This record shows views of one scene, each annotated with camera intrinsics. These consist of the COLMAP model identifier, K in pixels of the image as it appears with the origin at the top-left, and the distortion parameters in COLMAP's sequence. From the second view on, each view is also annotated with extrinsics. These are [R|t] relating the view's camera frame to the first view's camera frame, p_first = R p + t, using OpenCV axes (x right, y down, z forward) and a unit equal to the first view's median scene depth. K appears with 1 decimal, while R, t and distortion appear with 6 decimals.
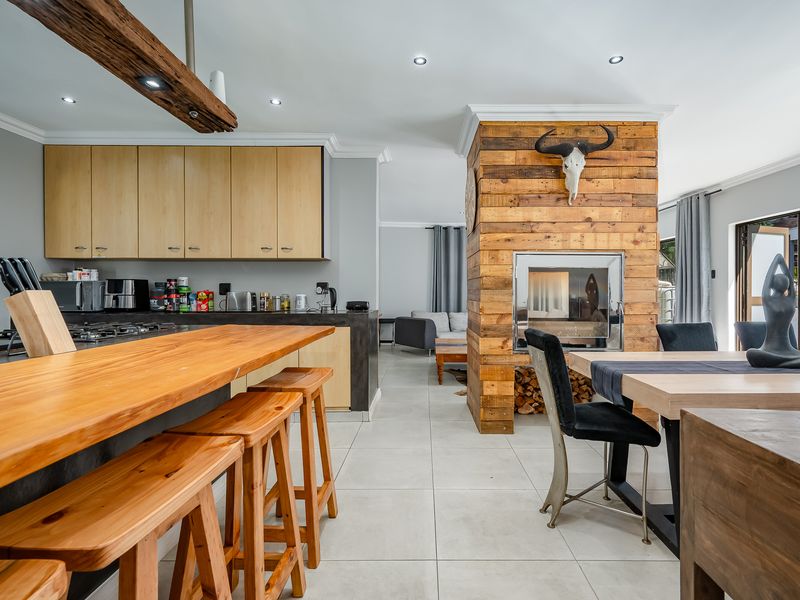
lens RADIAL K [[367.7, 0, 401.1], [0, 367.7, 302.5], [0, 0, 1]] dist [-0.000262, -0.000112]
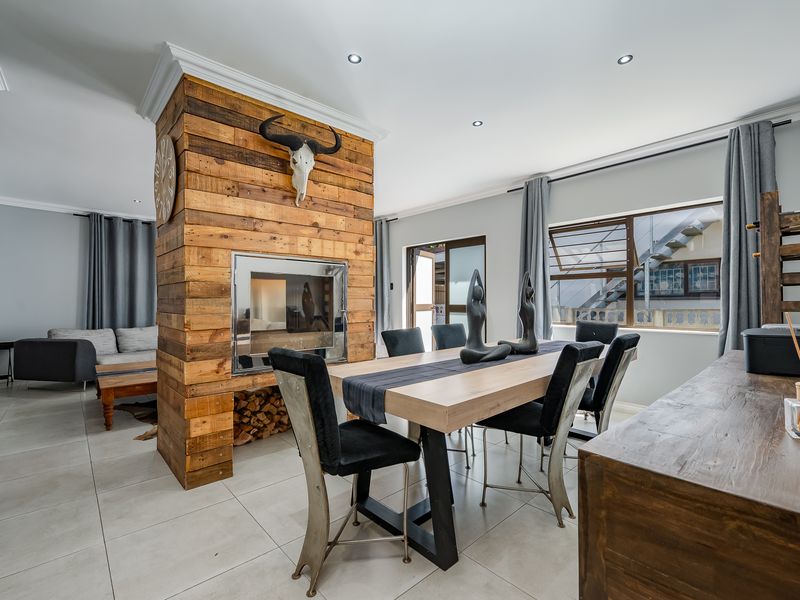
lens RADIAL K [[367.7, 0, 401.1], [0, 367.7, 302.5], [0, 0, 1]] dist [-0.000262, -0.000112]
pose [[0.698701, -0.005973, 0.715388, -0.013995], [0.024378, 0.999583, -0.015464, -0.004435], [-0.714998, 0.028245, 0.698556, 0.171659]]
